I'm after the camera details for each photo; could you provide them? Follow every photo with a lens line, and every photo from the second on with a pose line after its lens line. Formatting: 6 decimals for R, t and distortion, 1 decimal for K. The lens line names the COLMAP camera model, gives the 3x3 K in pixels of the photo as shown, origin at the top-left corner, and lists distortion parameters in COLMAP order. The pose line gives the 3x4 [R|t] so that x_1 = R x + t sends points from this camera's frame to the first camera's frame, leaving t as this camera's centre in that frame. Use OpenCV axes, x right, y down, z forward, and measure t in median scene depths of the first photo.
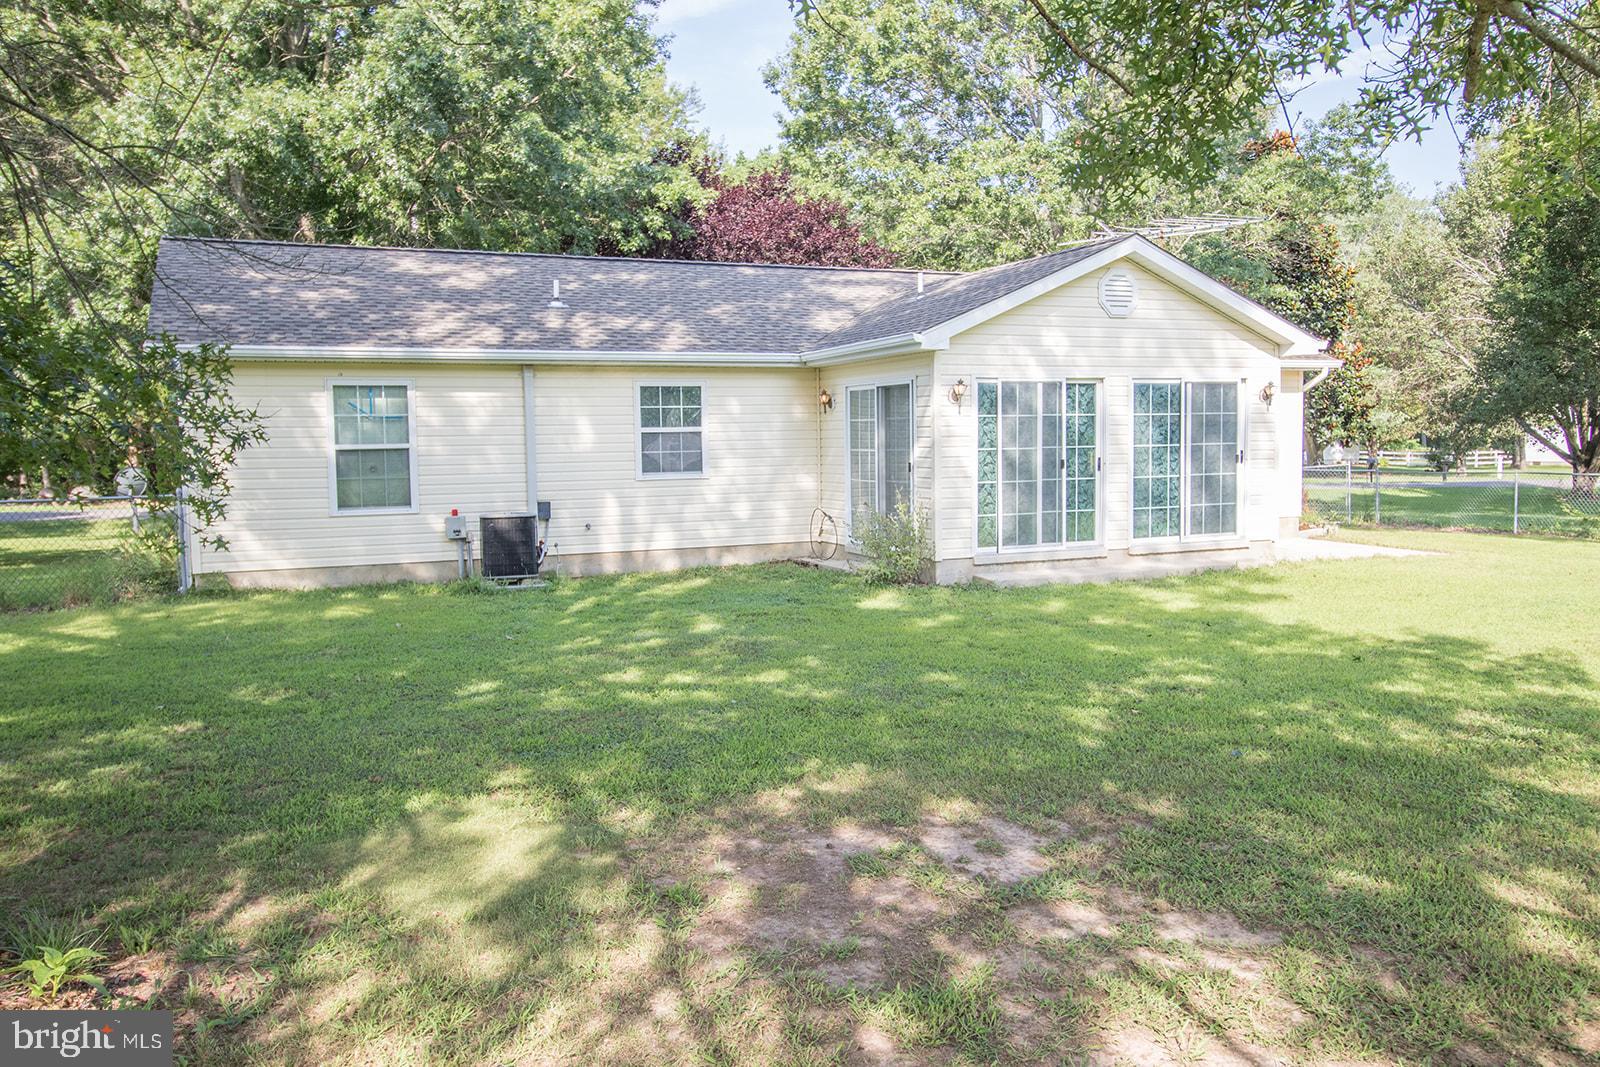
lens RADIAL K [[1275.3, 0, 799.2], [0, 1275.3, 522.6], [0, 0, 1]] dist [0.012887, -0.002800]
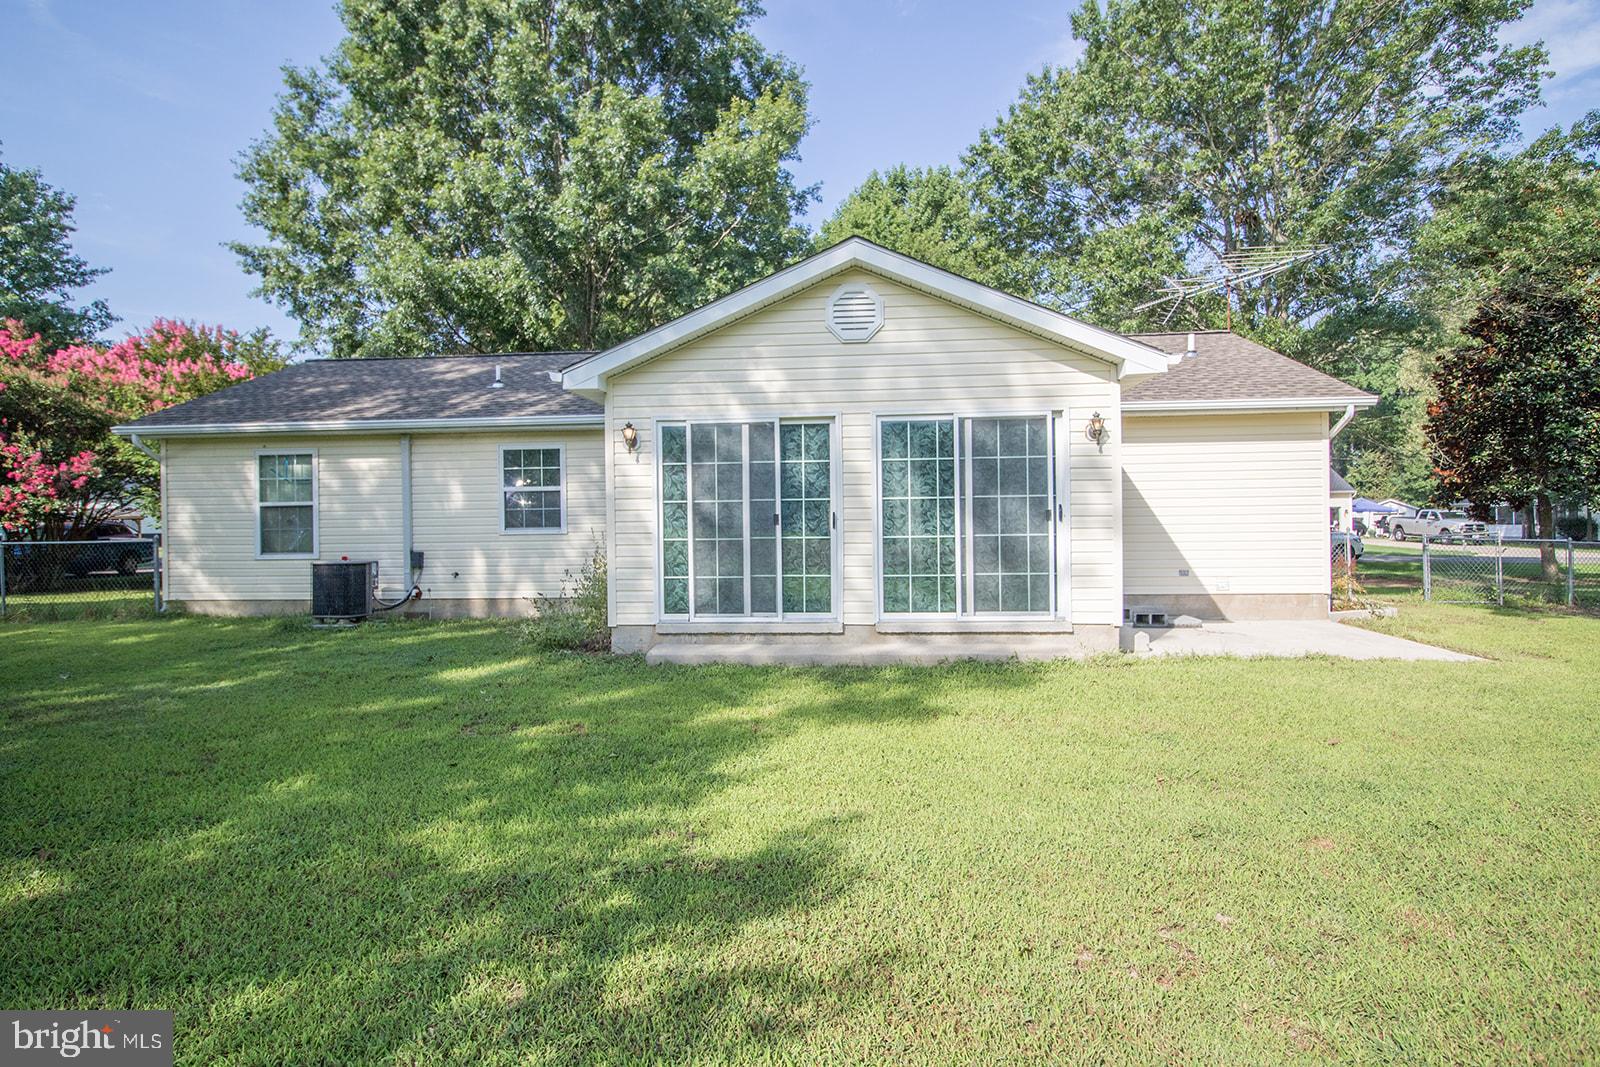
lens RADIAL K [[824.3, 0, 802.2], [0, 824.3, 529.8], [0, 0, 1]] dist [0.002984, -0.011780]
pose [[0.881182, 0.008597, -0.472699, 0.460069], [-0.030950, 0.998739, -0.039532, -0.017708], [0.471763, 0.049465, 0.880337, 0.509246]]
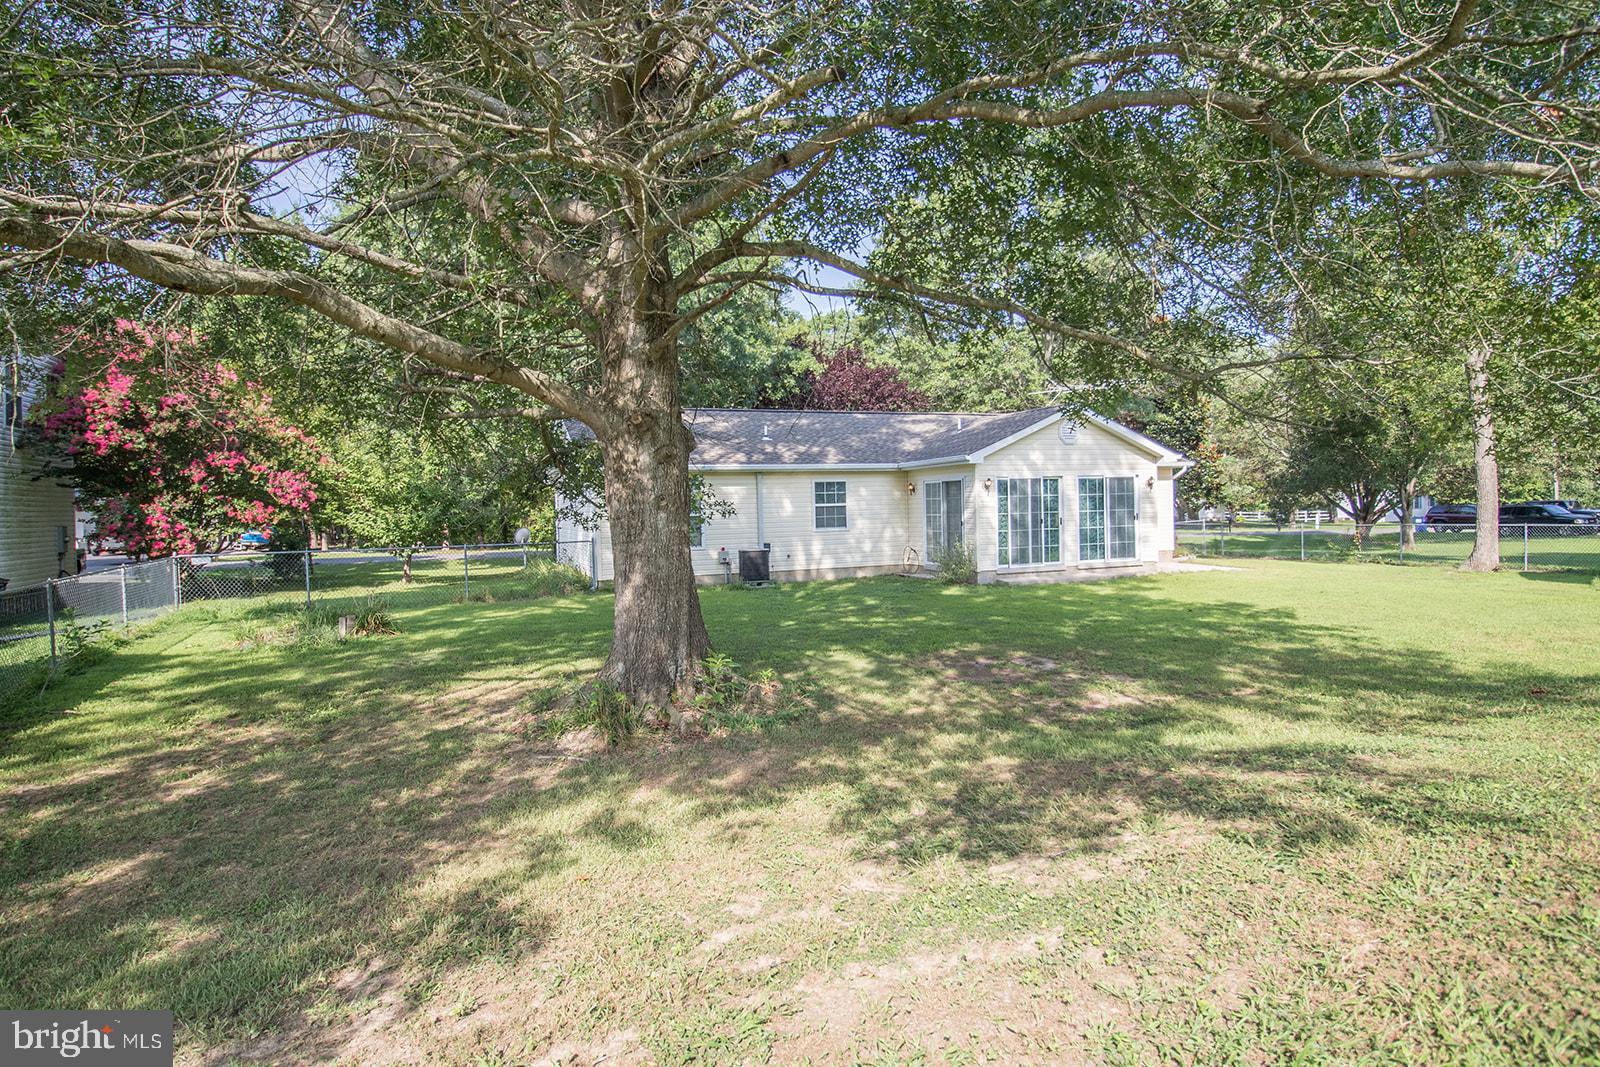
lens RADIAL K [[886.8, 0, 800.7], [0, 886.8, 519.3], [0, 0, 1]] dist [0.003759, -0.013364]
pose [[0.999237, -0.008337, -0.038166, -0.099276], [0.006383, 0.998675, -0.051060, 0.015994], [0.038541, 0.050777, 0.997966, -0.324410]]
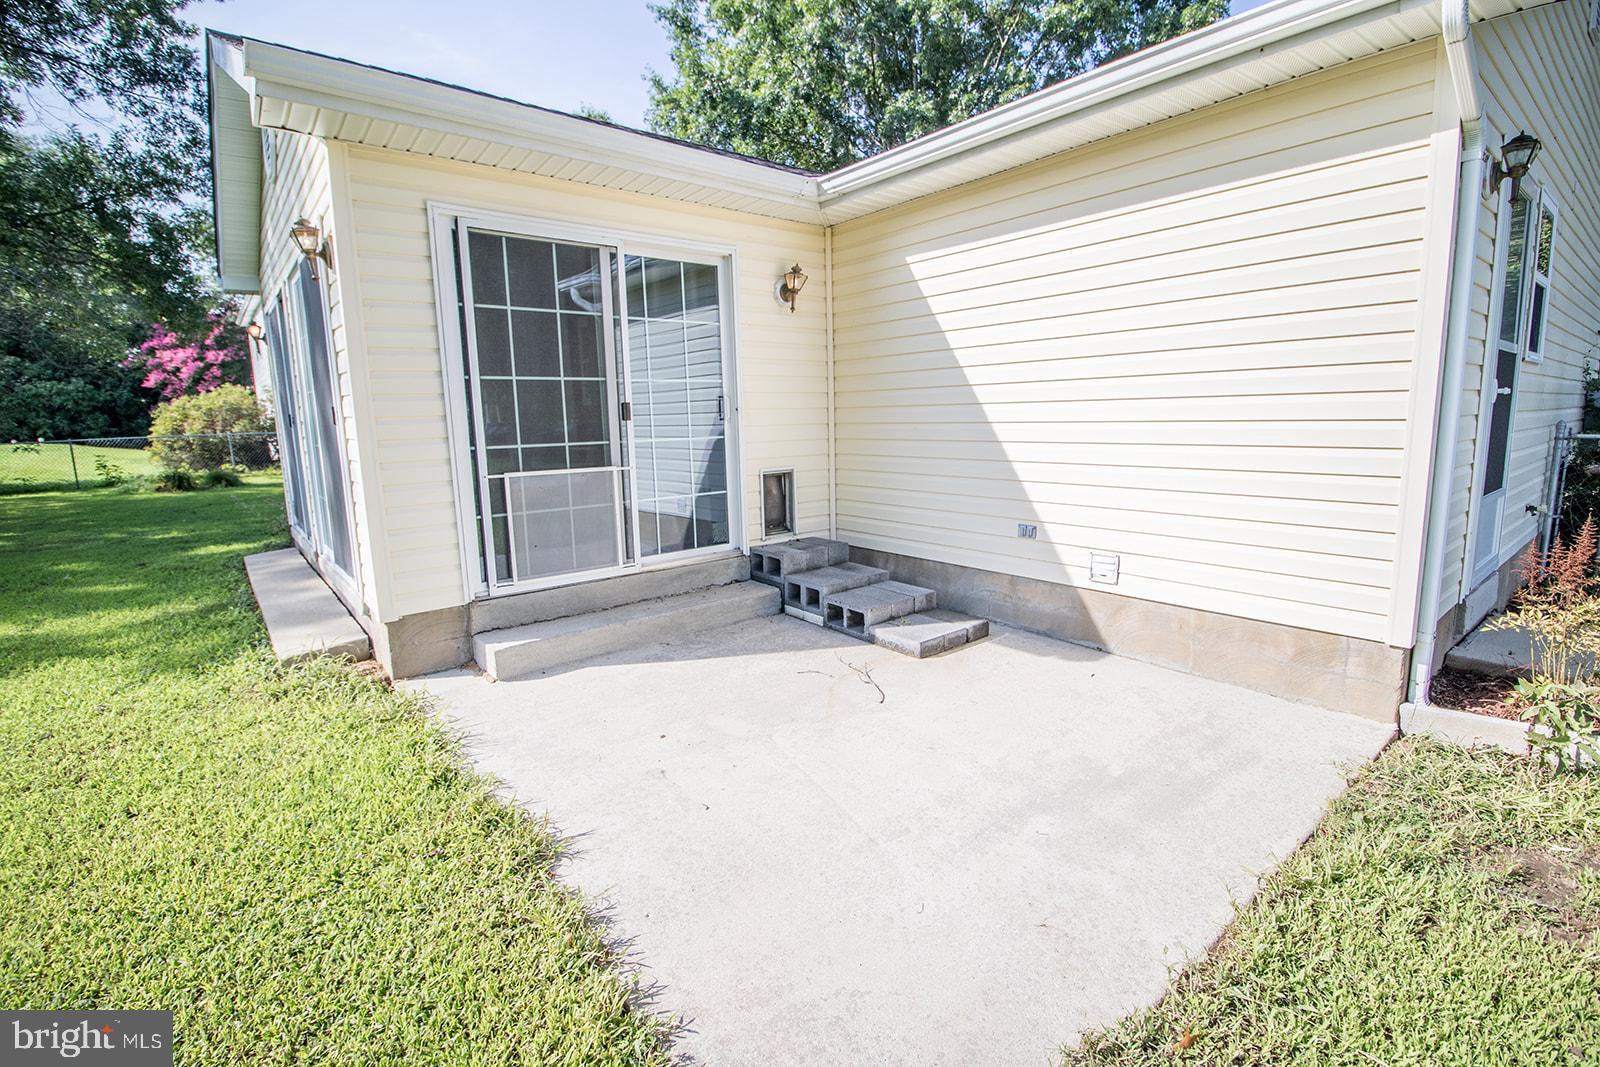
lens RADIAL K [[735.2, 0, 803.8], [0, 735.2, 520.2], [0, 0, 1]] dist [0.001661, -0.014204]
pose [[0.259219, 0.147313, -0.954518, 0.658672], [-0.043685, 0.989076, 0.140783, -0.058488], [0.964830, 0.005205, 0.262823, 1.118182]]
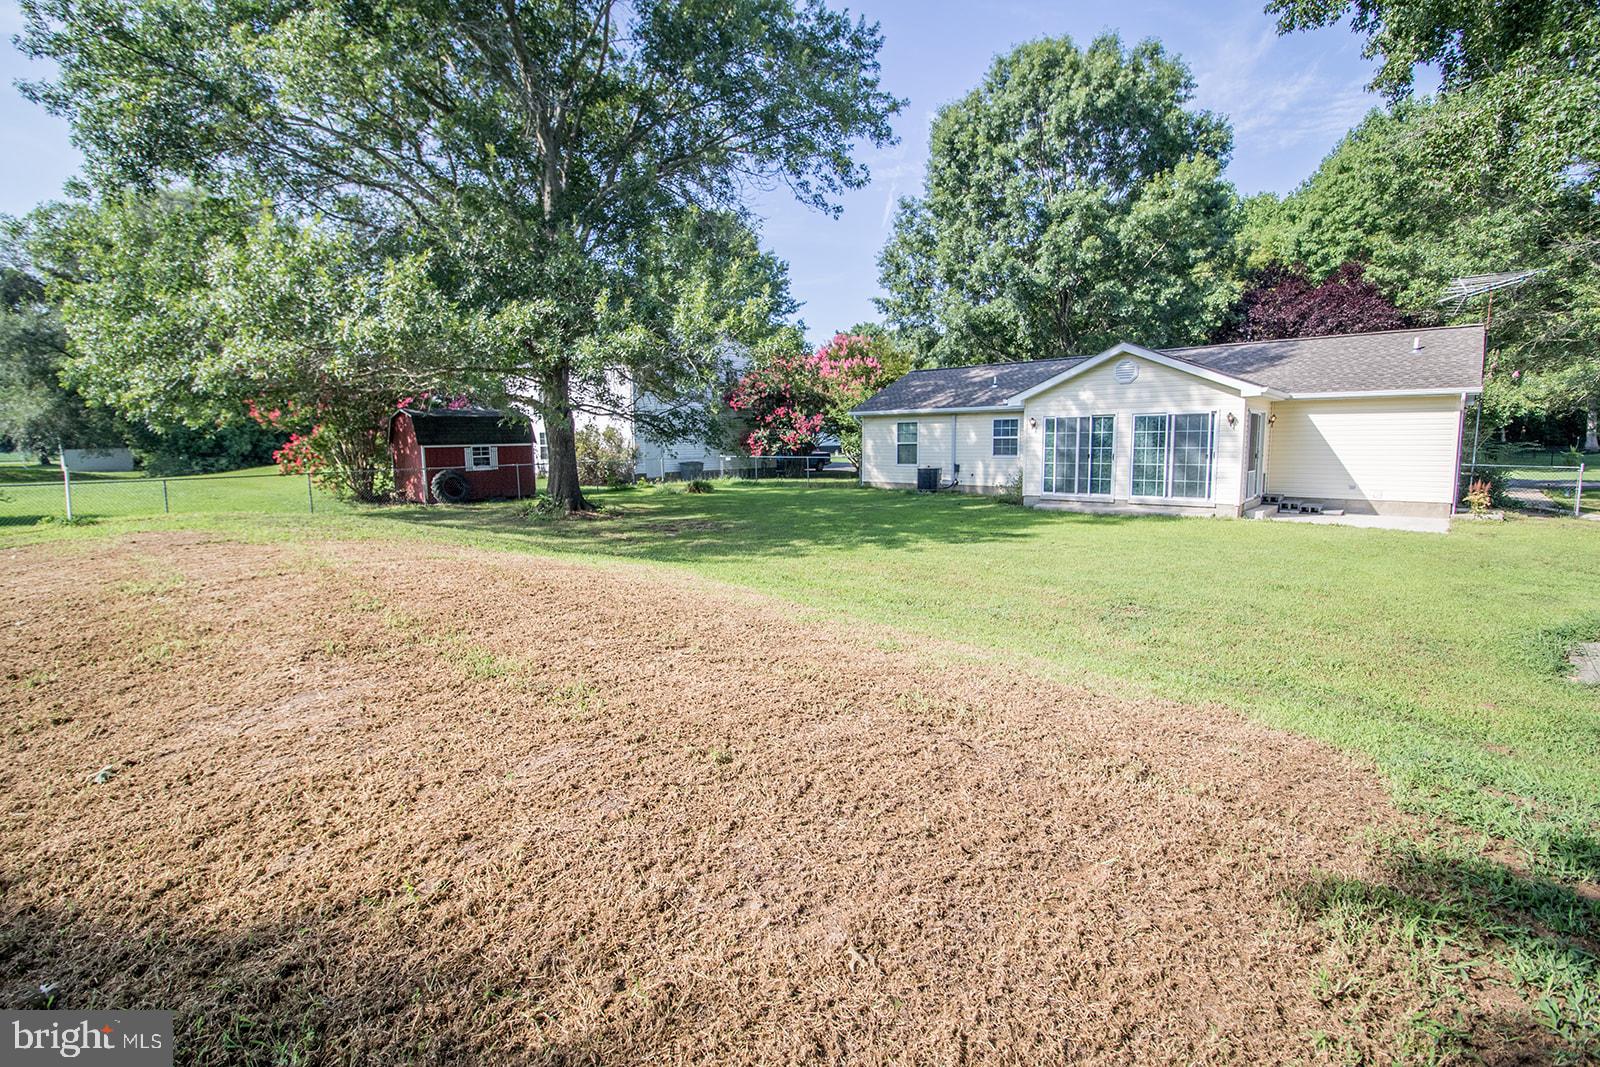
lens RADIAL K [[735.2, 0, 803.8], [0, 735.2, 520.2], [0, 0, 1]] dist [0.001661, -0.014204]
pose [[0.416561, 0.108548, -0.902604, 1.071227], [-0.055573, 0.994030, 0.093895, -0.027137], [0.907408, 0.011047, 0.420106, 0.064543]]
